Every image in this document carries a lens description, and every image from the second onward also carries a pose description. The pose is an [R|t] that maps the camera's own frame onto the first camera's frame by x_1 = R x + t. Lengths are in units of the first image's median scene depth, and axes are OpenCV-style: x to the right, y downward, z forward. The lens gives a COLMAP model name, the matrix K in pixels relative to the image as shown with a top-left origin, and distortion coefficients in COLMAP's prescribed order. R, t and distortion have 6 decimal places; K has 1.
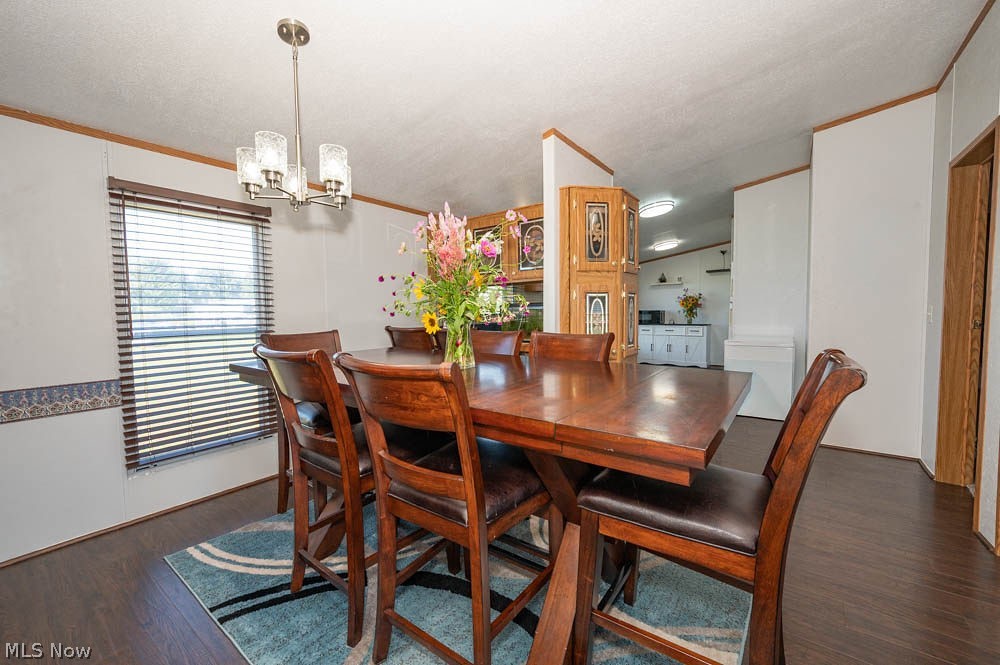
lens RADIAL K [[408.5, 0, 492.6], [0, 408.5, 327.8], [0, 0, 1]] dist [0.001887, -0.000136]
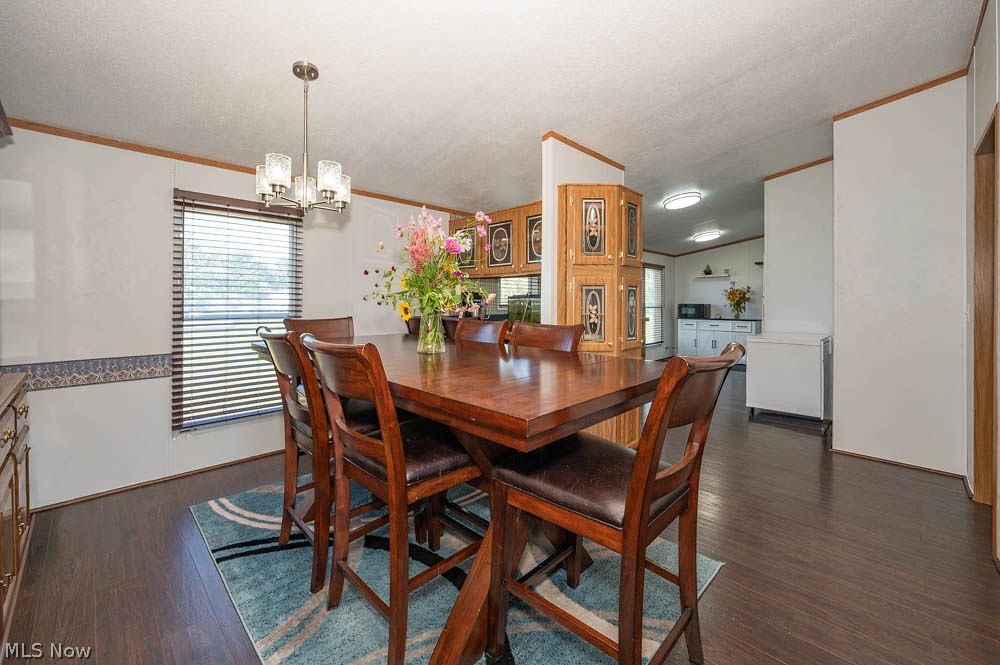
lens RADIAL K [[408.5, 0, 481.2], [0, 408.5, 294.0], [0, 0, 1]] dist [0.001887, -0.000136]
pose [[0.989113, 0.012771, -0.146601, 0.164296], [-0.021450, 0.998099, -0.057779, 0.000615], [0.145584, 0.060294, 0.987507, -0.065617]]
